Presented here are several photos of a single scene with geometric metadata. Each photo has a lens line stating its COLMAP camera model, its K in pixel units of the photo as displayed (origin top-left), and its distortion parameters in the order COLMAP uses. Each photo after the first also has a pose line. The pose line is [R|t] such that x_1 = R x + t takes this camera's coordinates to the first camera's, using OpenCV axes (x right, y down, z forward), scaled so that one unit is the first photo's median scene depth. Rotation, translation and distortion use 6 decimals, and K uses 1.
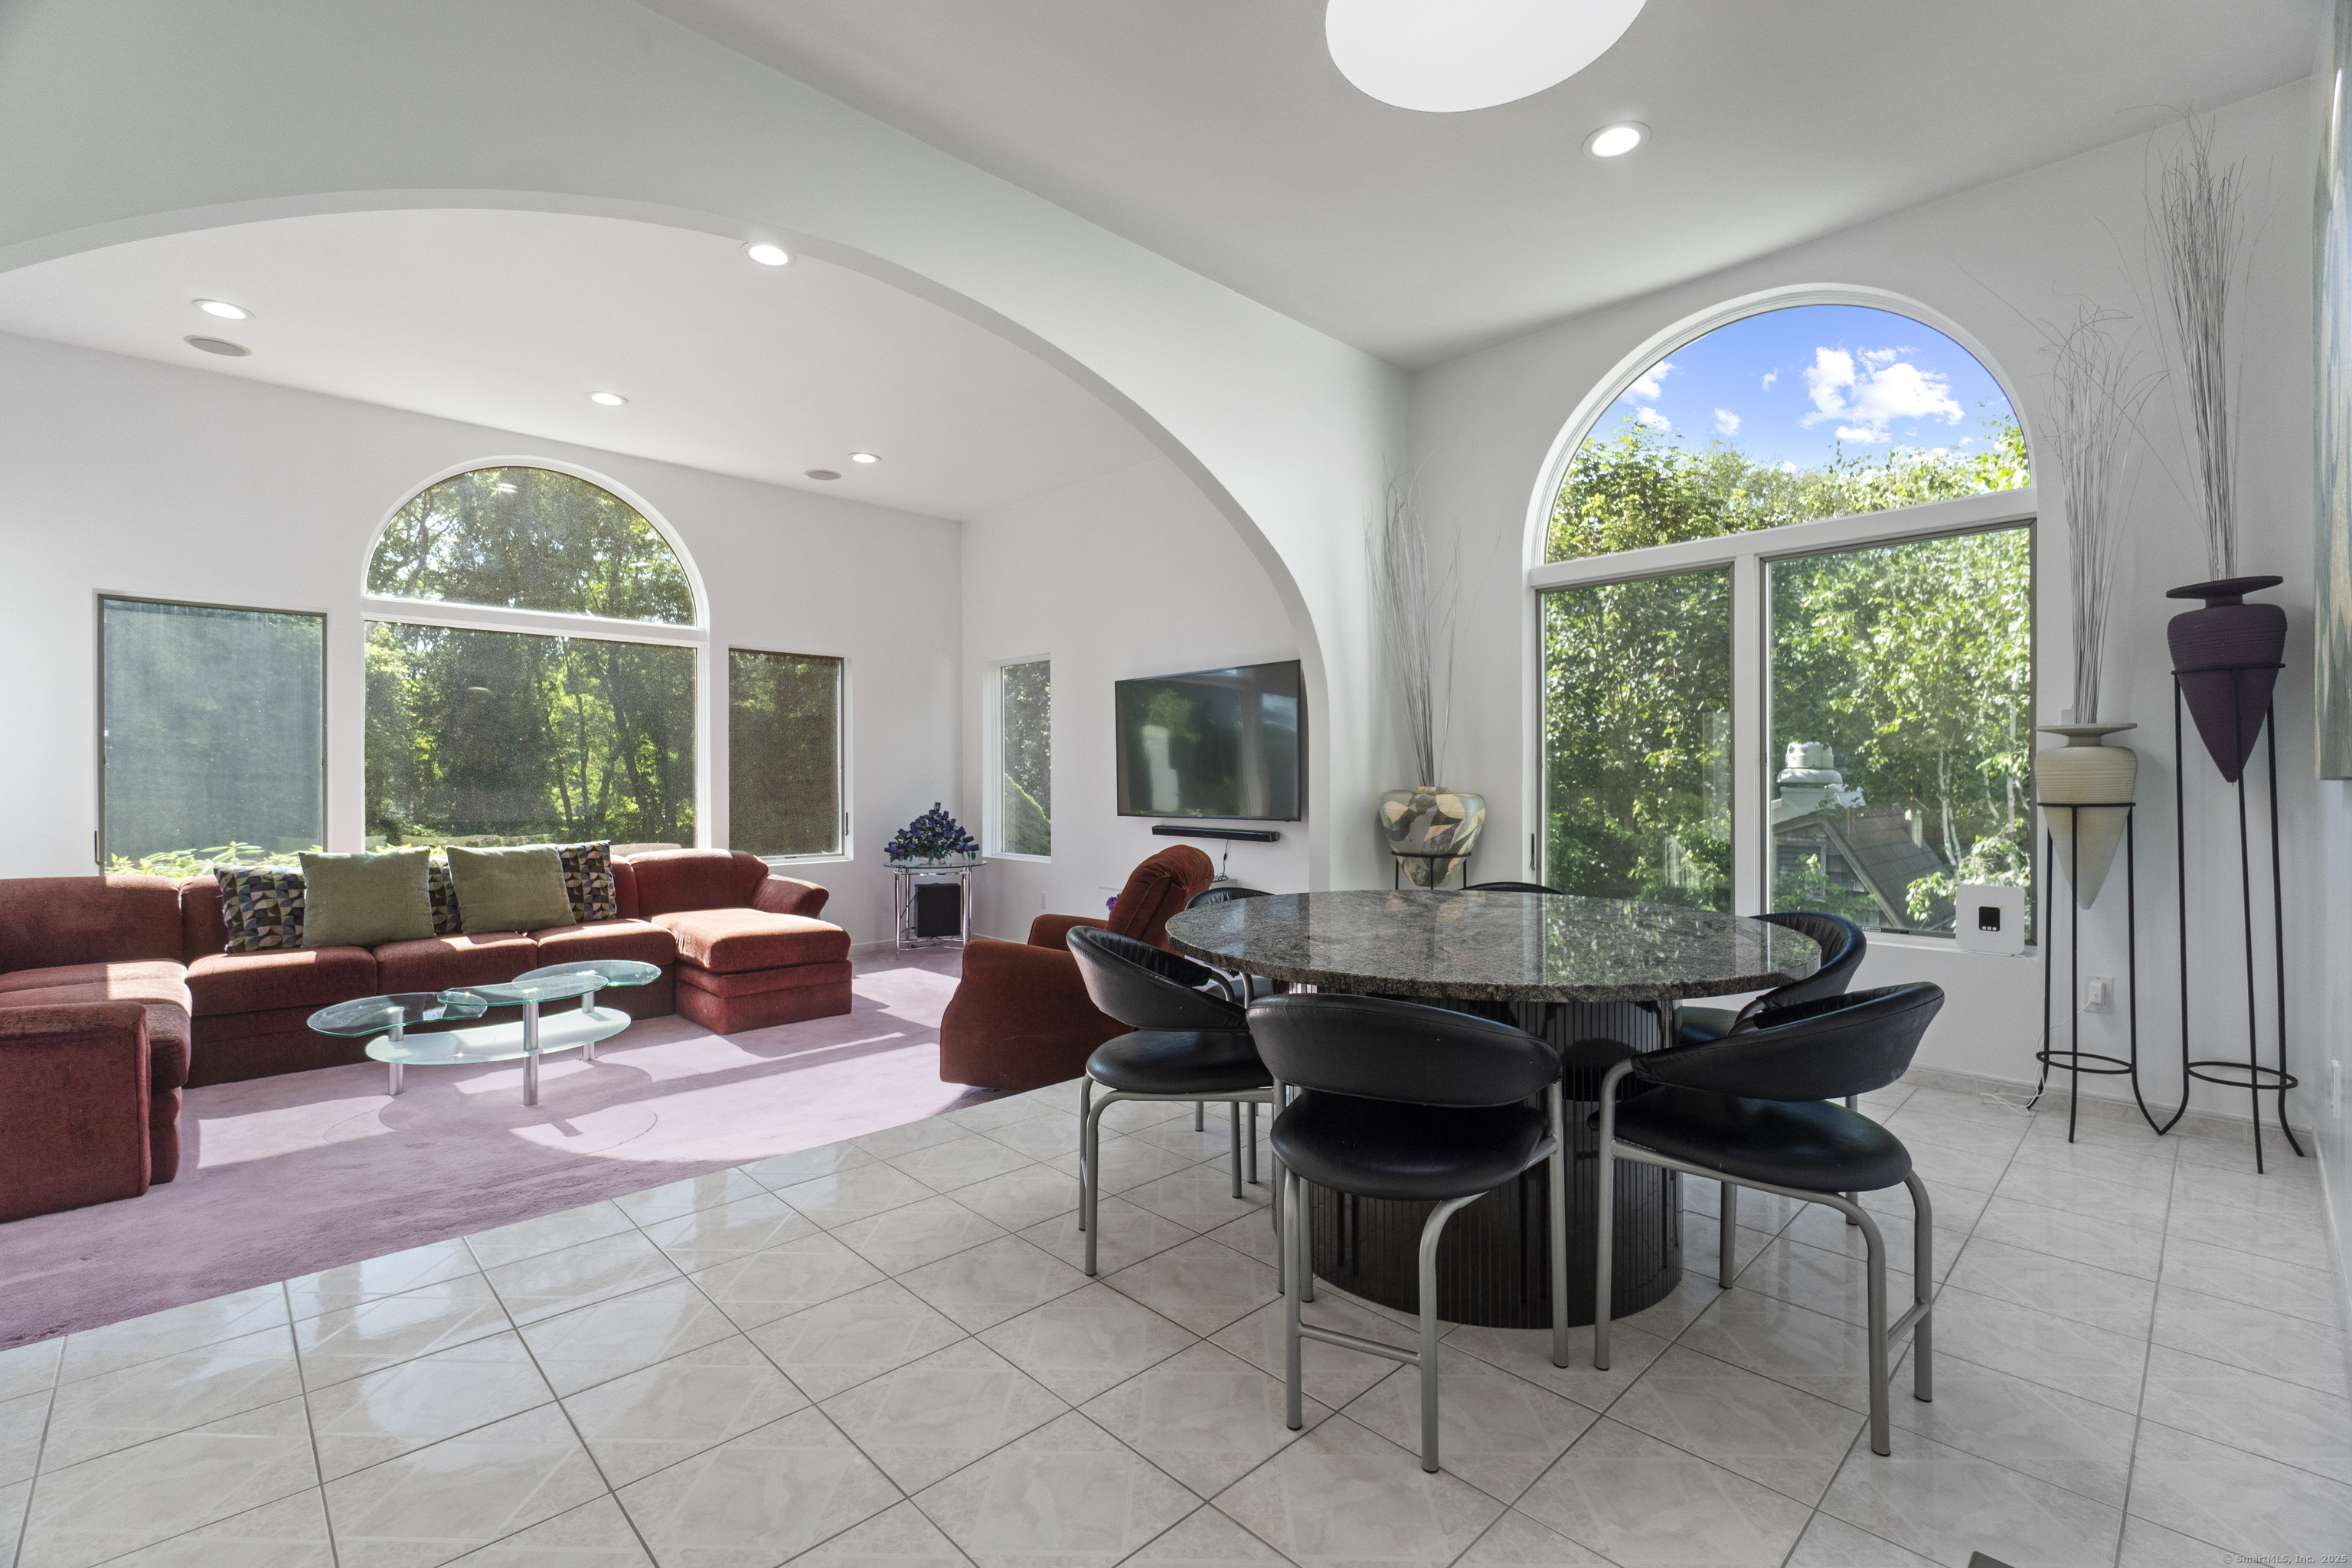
lens RADIAL K [[1017.8, 0, 1176.0], [0, 1017.8, 784.0], [0, 0, 1]] dist [-0.010365, 0.001094]
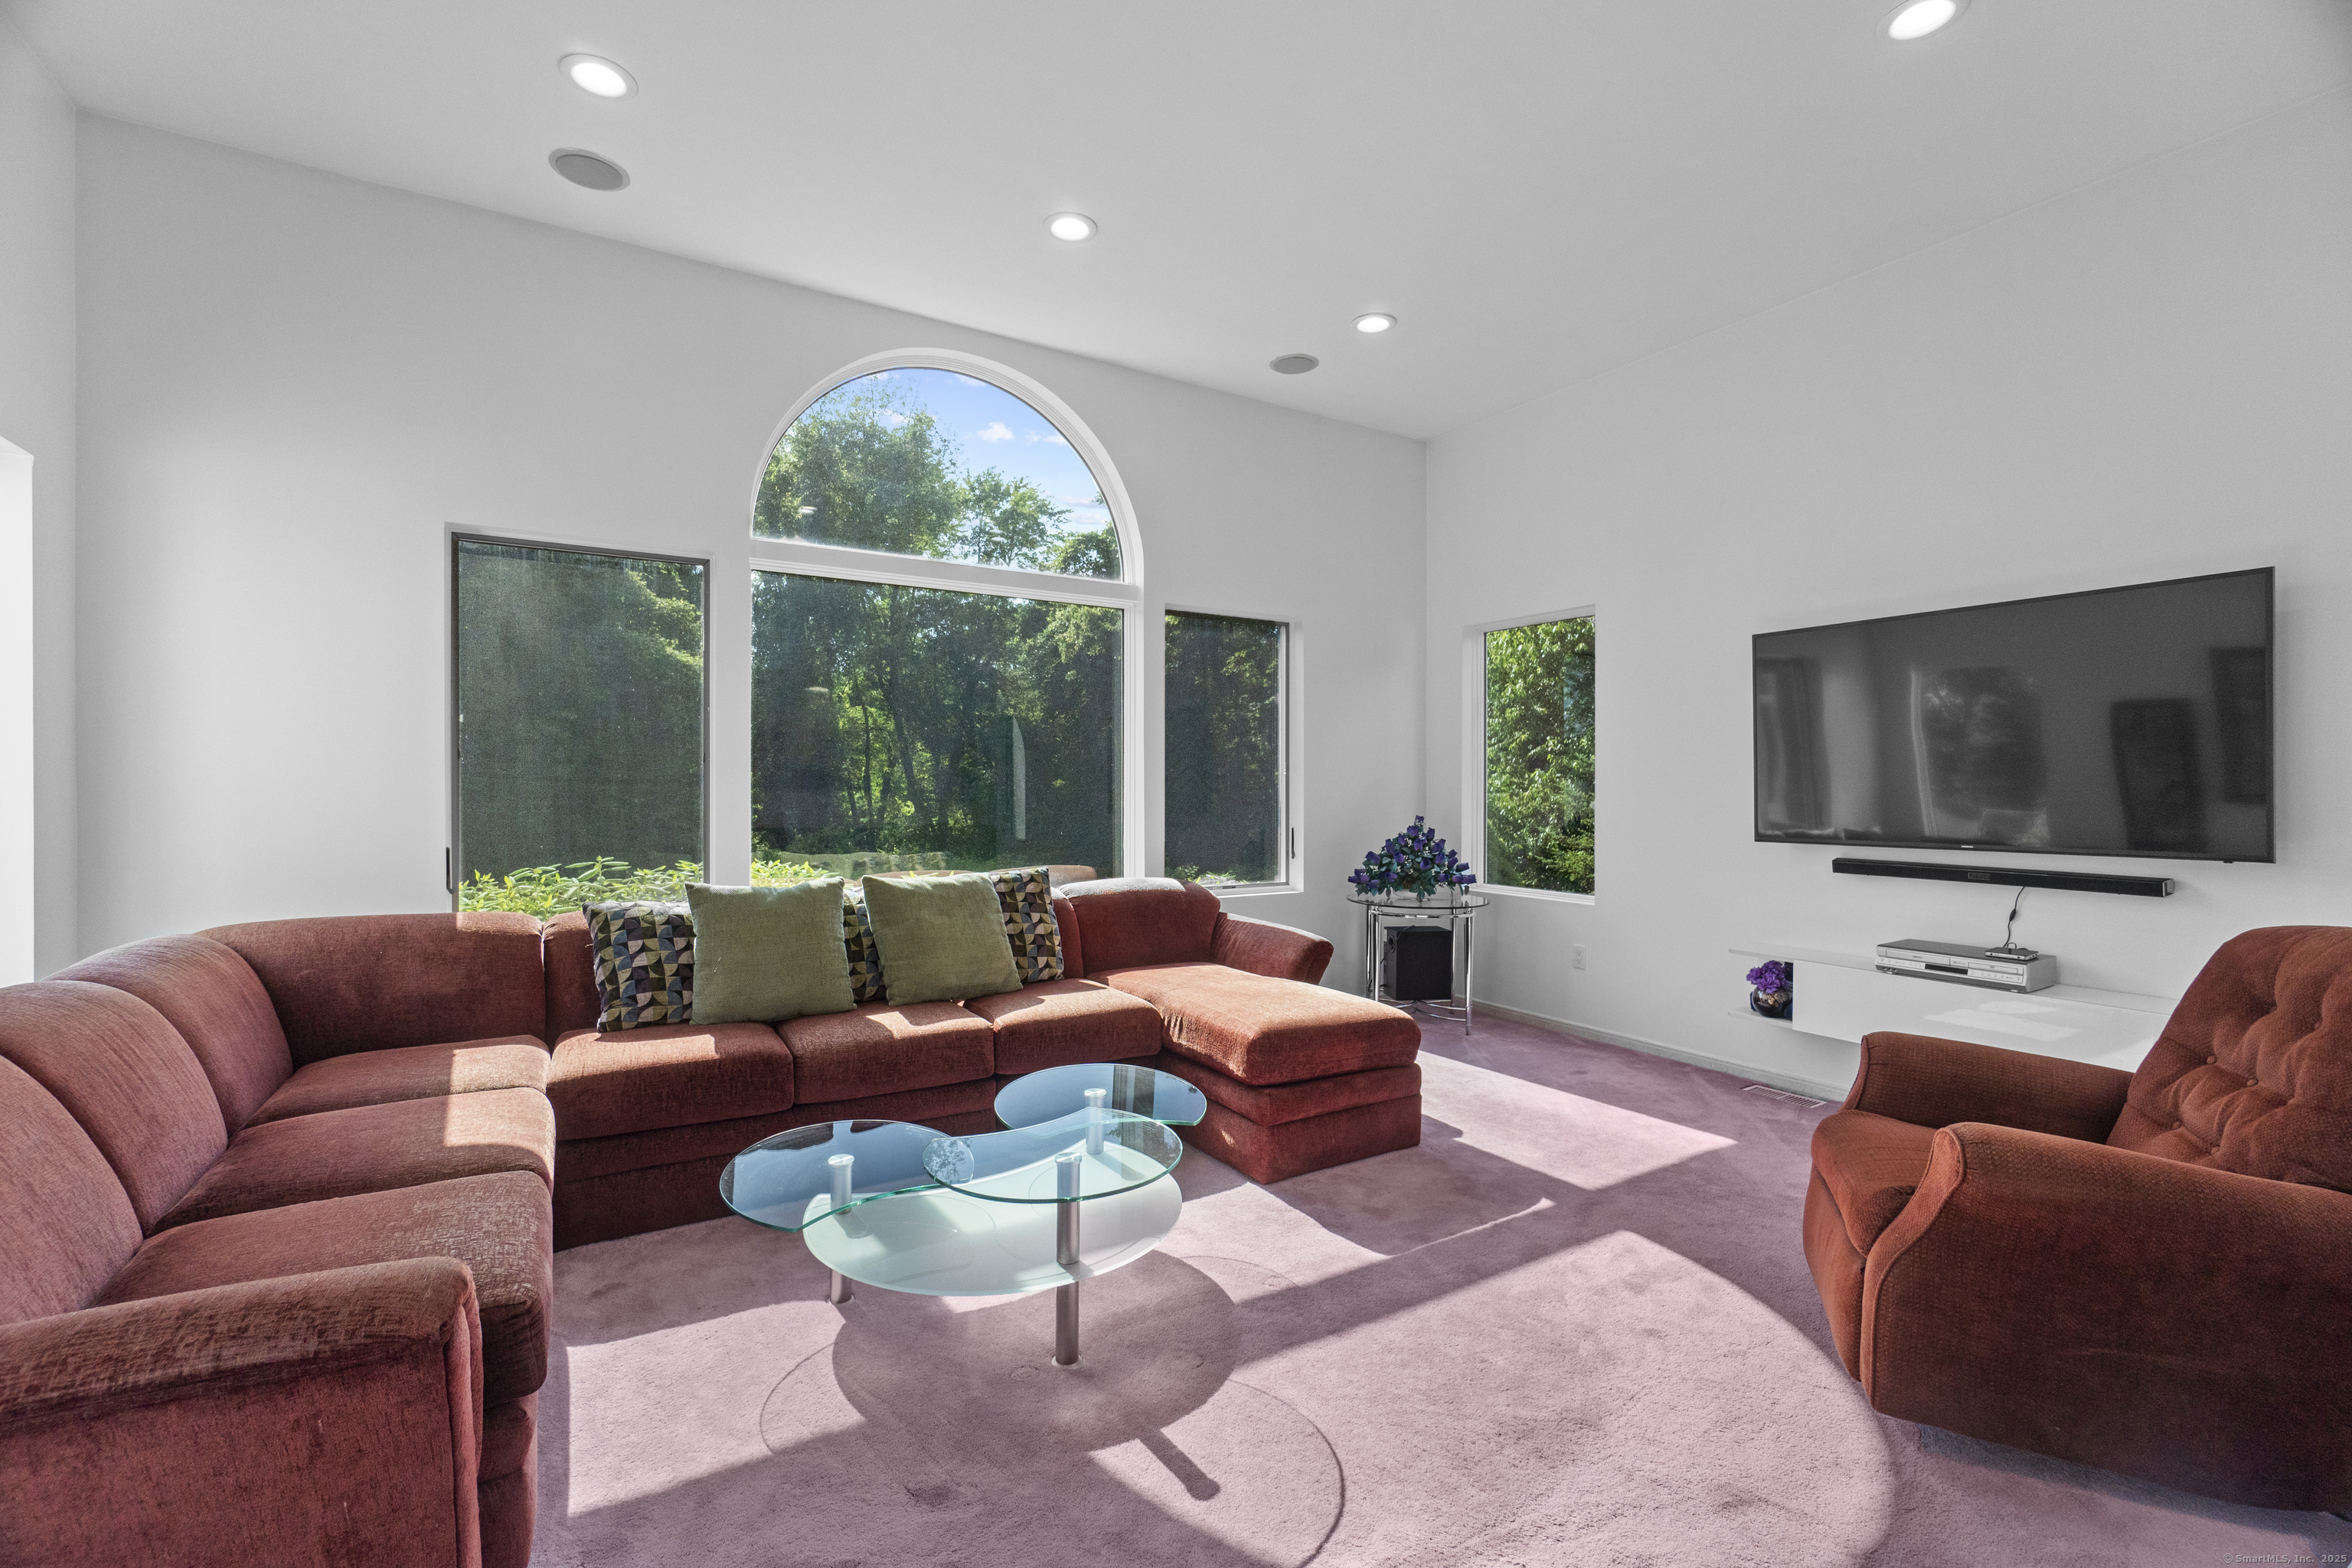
lens RADIAL K [[1008.5, 0, 1171.3], [0, 1008.5, 787.9], [0, 0, 1]] dist [-0.004189, 0.000247]
pose [[0.974749, 0.004427, -0.223260, -0.331701], [-0.005082, 0.999984, -0.002361, 0.000742], [0.223247, 0.003436, 0.974756, 0.339462]]
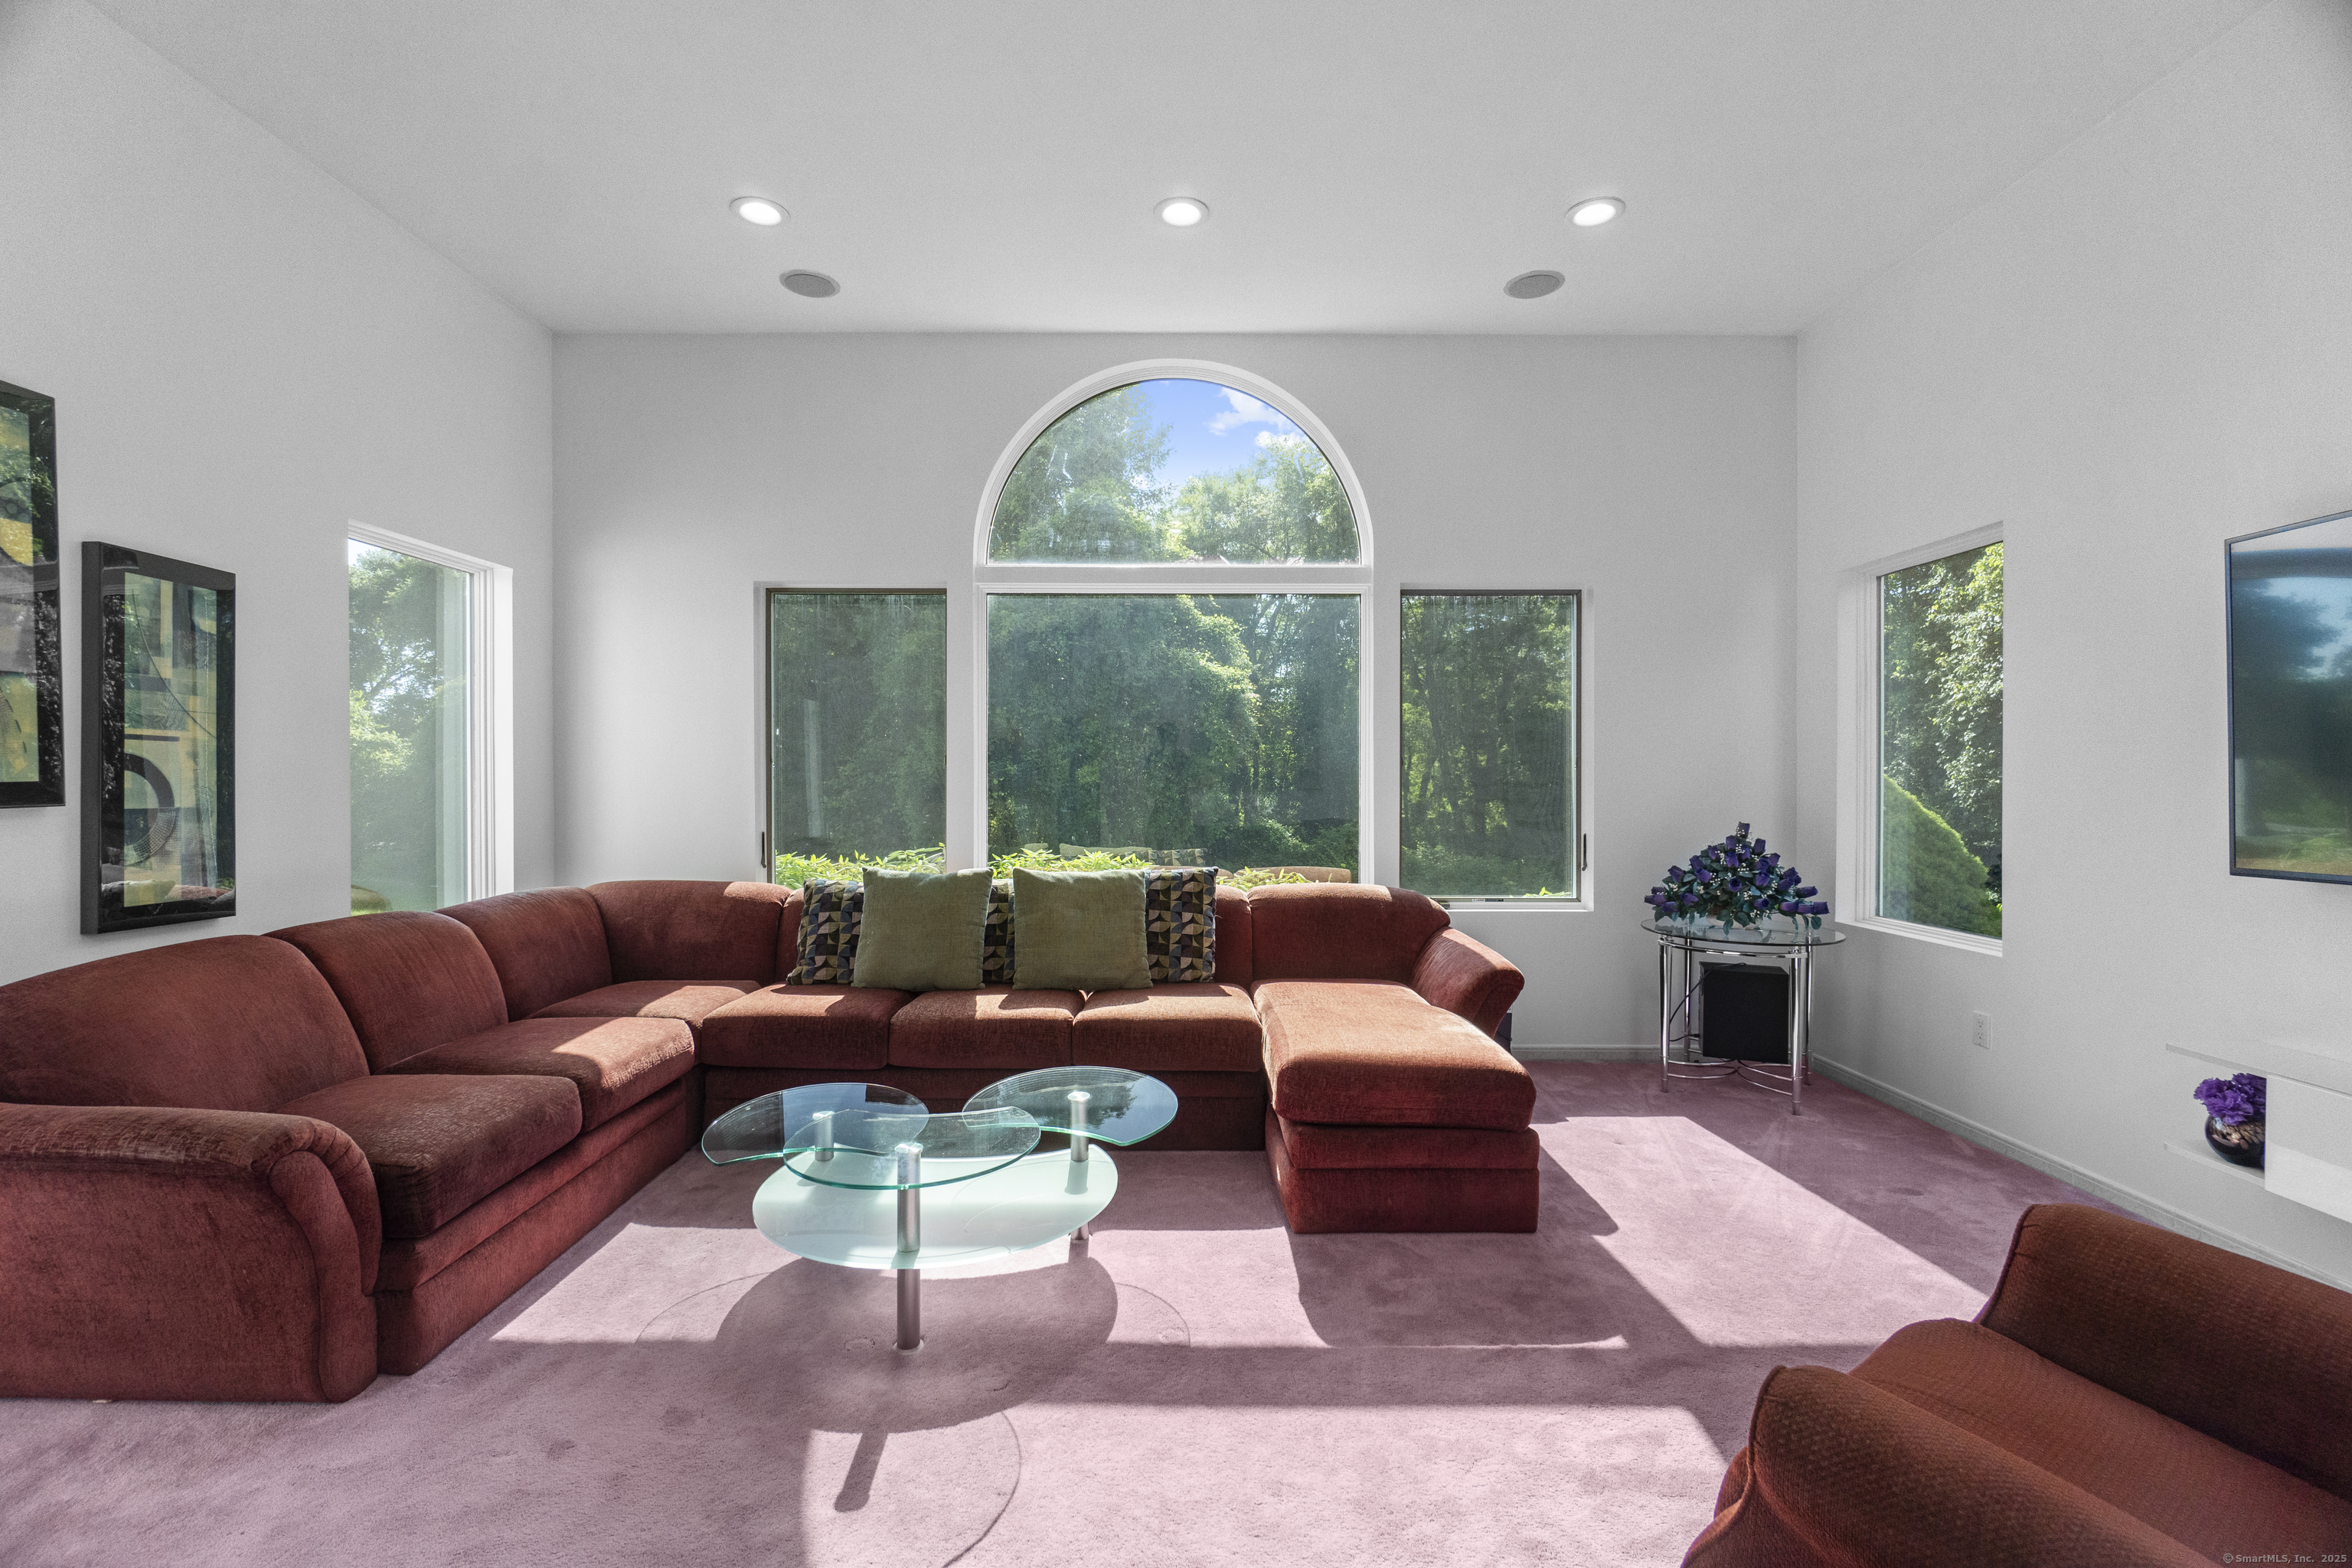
lens RADIAL K [[1008.5, 0, 1171.3], [0, 1008.5, 787.9], [0, 0, 1]] dist [-0.004189, 0.000247]
pose [[0.718077, 0.007158, -0.695927, -0.097633], [-0.006553, 0.999972, 0.003524, -0.001846], [0.695933, 0.002030, 0.718104, 0.501582]]
